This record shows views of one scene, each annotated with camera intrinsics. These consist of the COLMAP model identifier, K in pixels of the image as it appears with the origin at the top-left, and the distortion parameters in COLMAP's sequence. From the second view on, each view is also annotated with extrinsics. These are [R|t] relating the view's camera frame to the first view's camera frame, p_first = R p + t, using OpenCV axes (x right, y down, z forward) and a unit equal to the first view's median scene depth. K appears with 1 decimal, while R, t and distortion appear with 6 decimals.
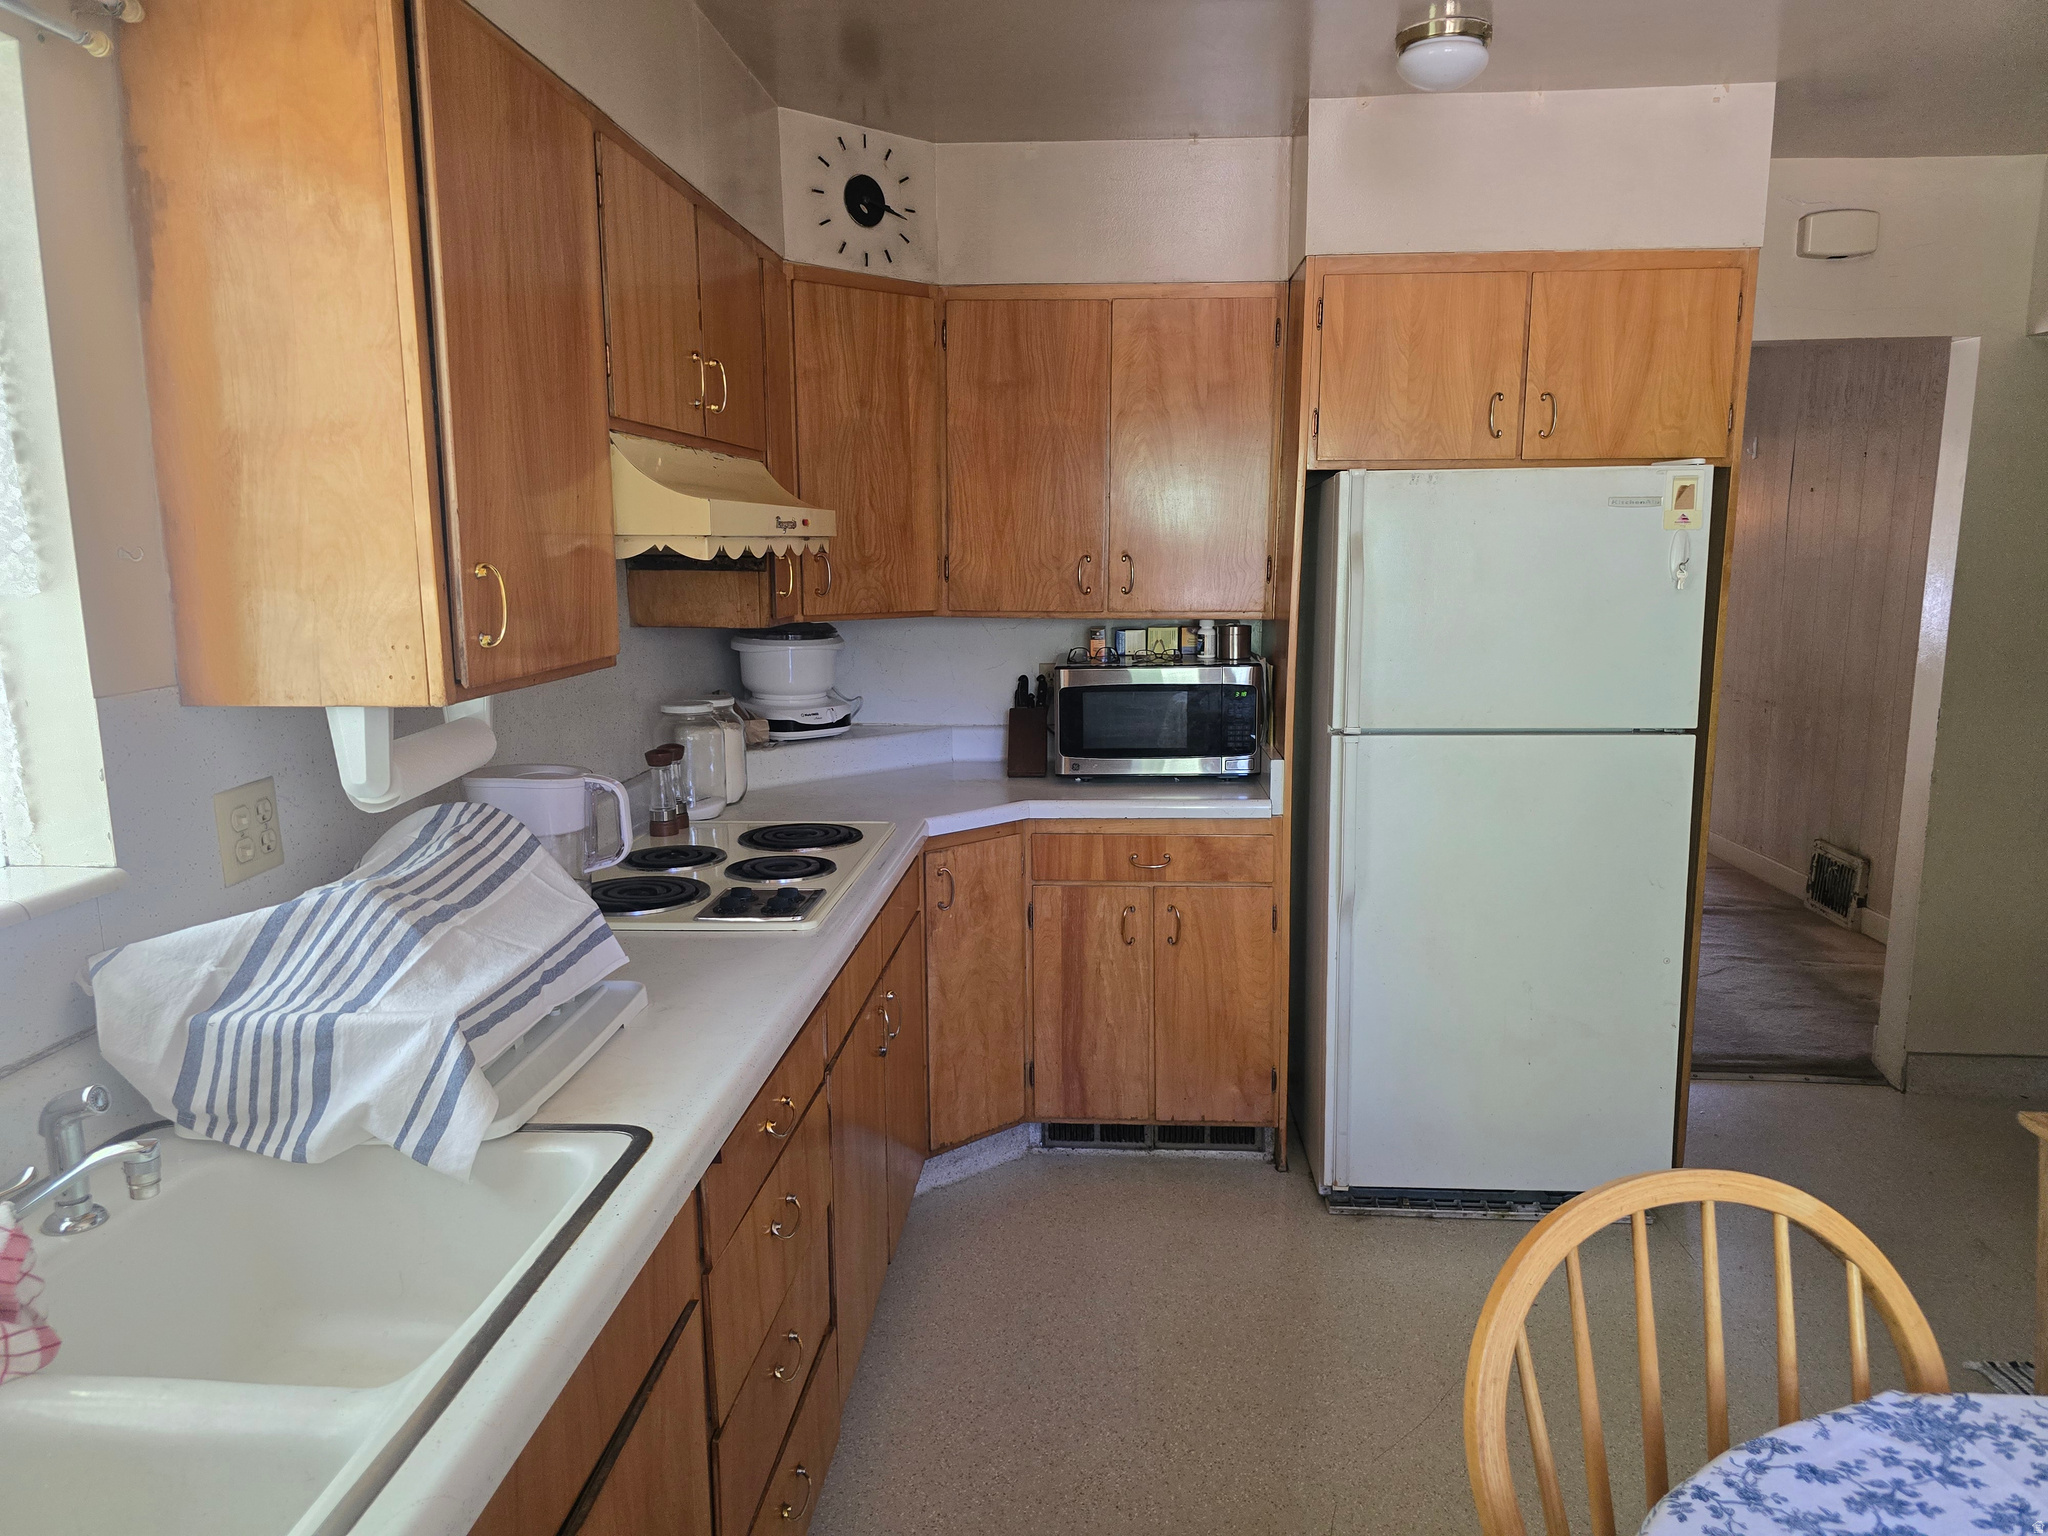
lens RADIAL K [[1358.3, 0, 1032.2], [0, 1358.3, 770.0], [0, 0, 1]] dist [0.033123, -0.029952]
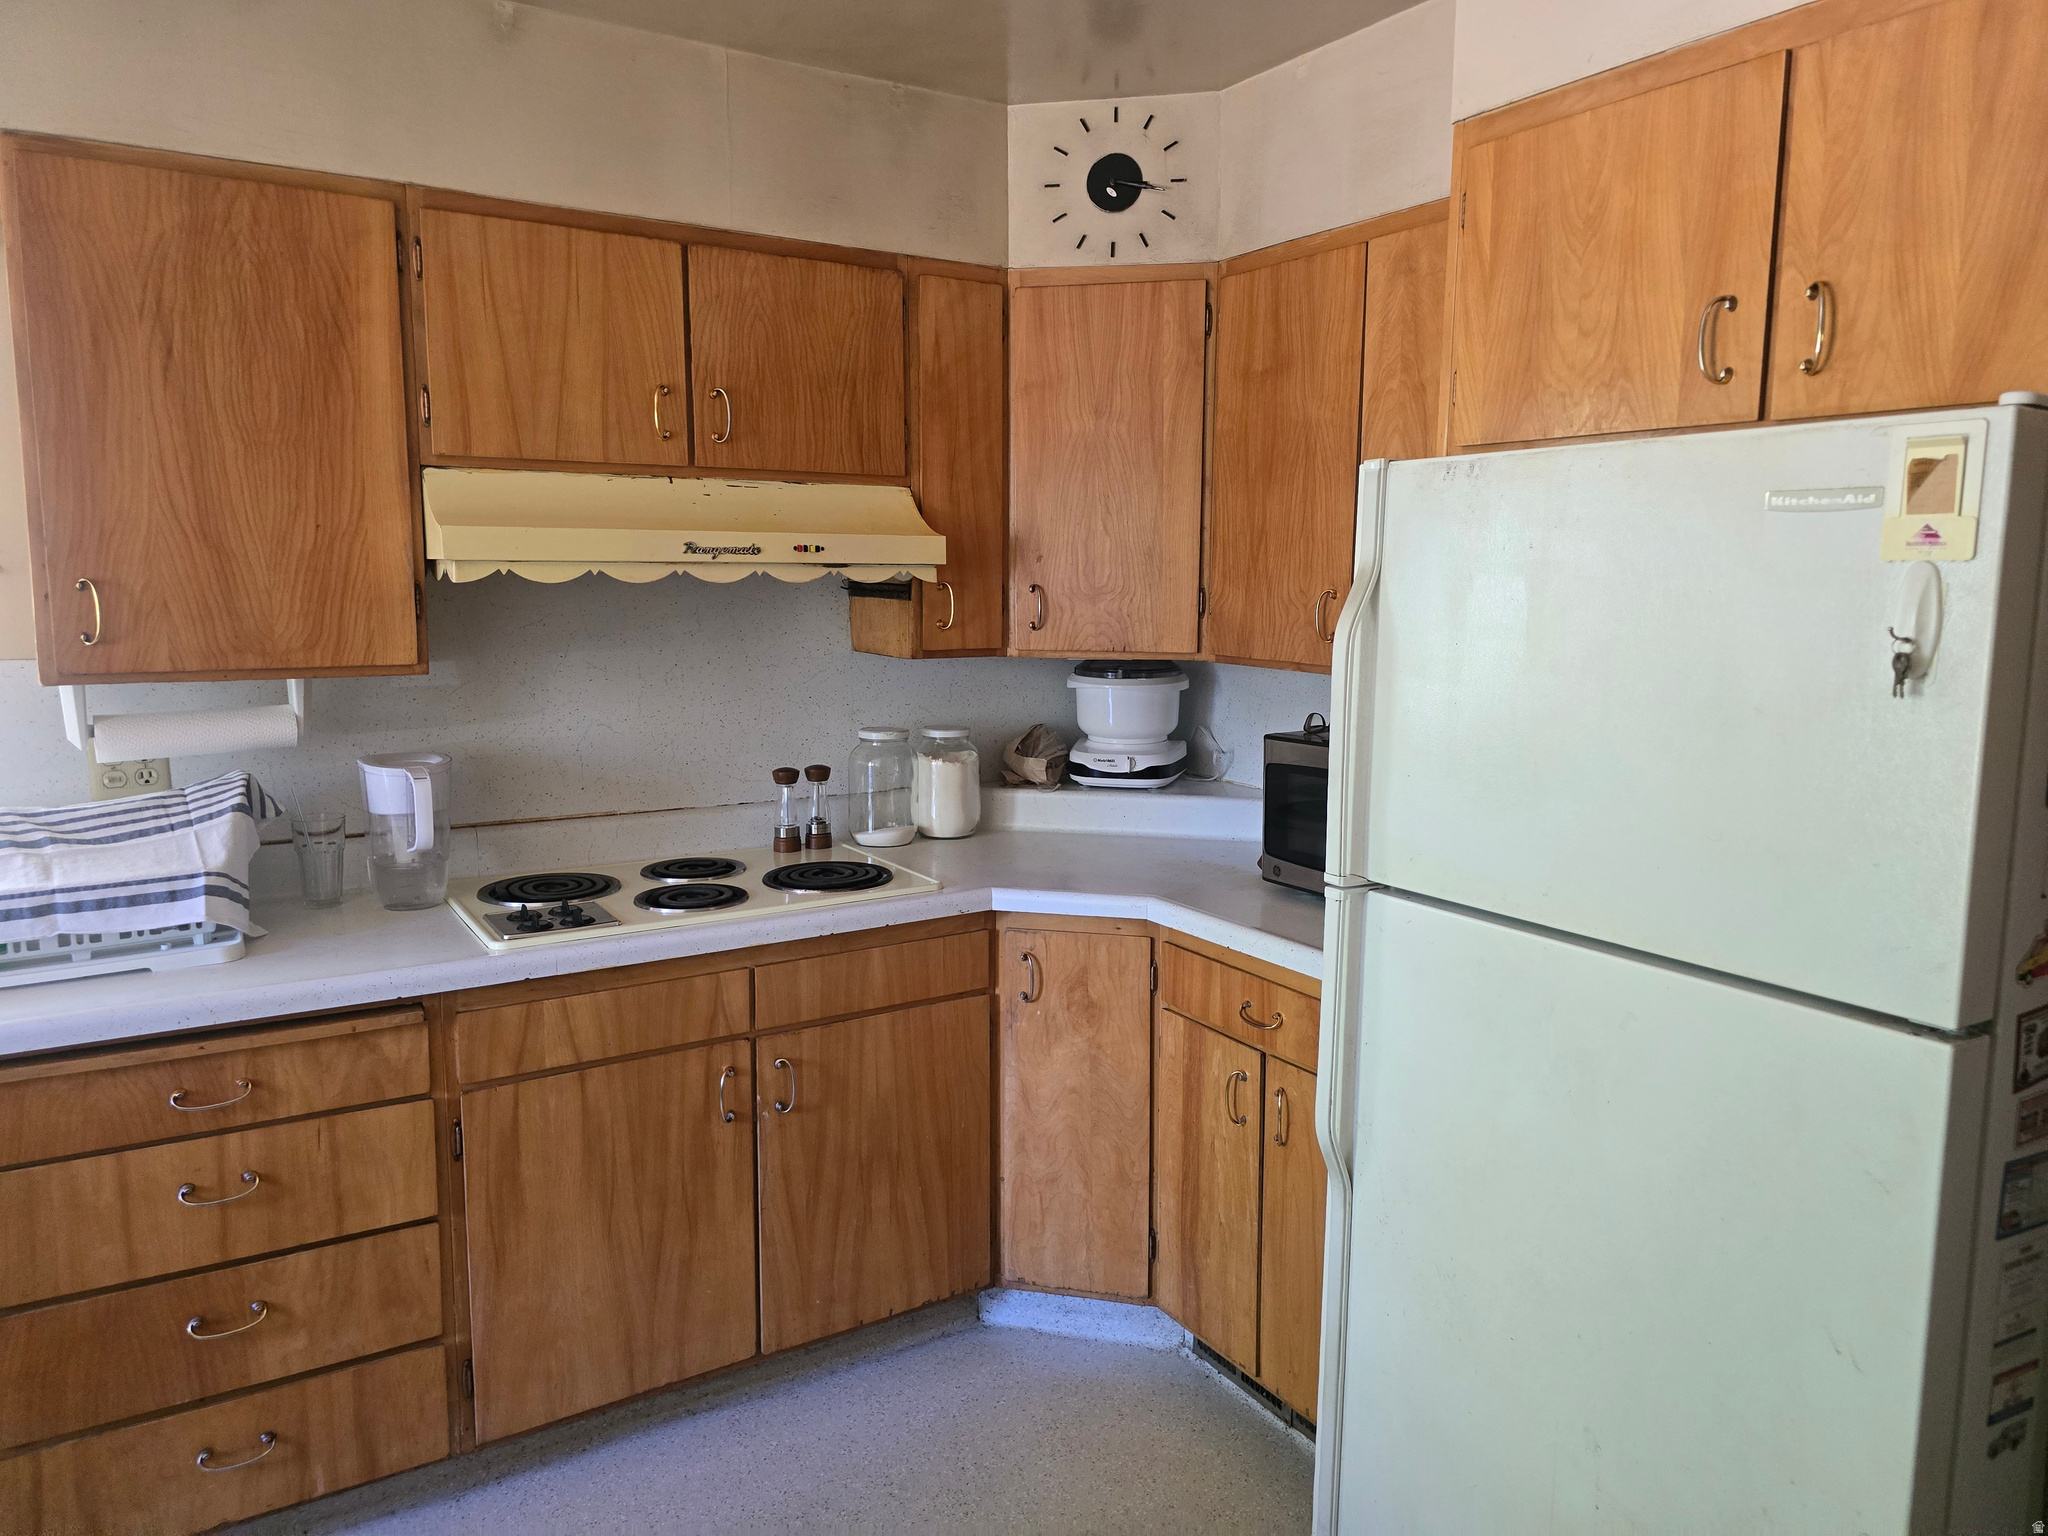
lens RADIAL K [[1358.3, 0, 1000.7], [0, 1358.3, 734.6], [0, 0, 1]] dist [0.033123, -0.029952]
pose [[0.591592, 0.106656, -0.799152, 0.562827], [-0.141921, 0.989510, 0.027001, -0.079809], [0.793648, 0.097442, 0.600523, 0.447186]]
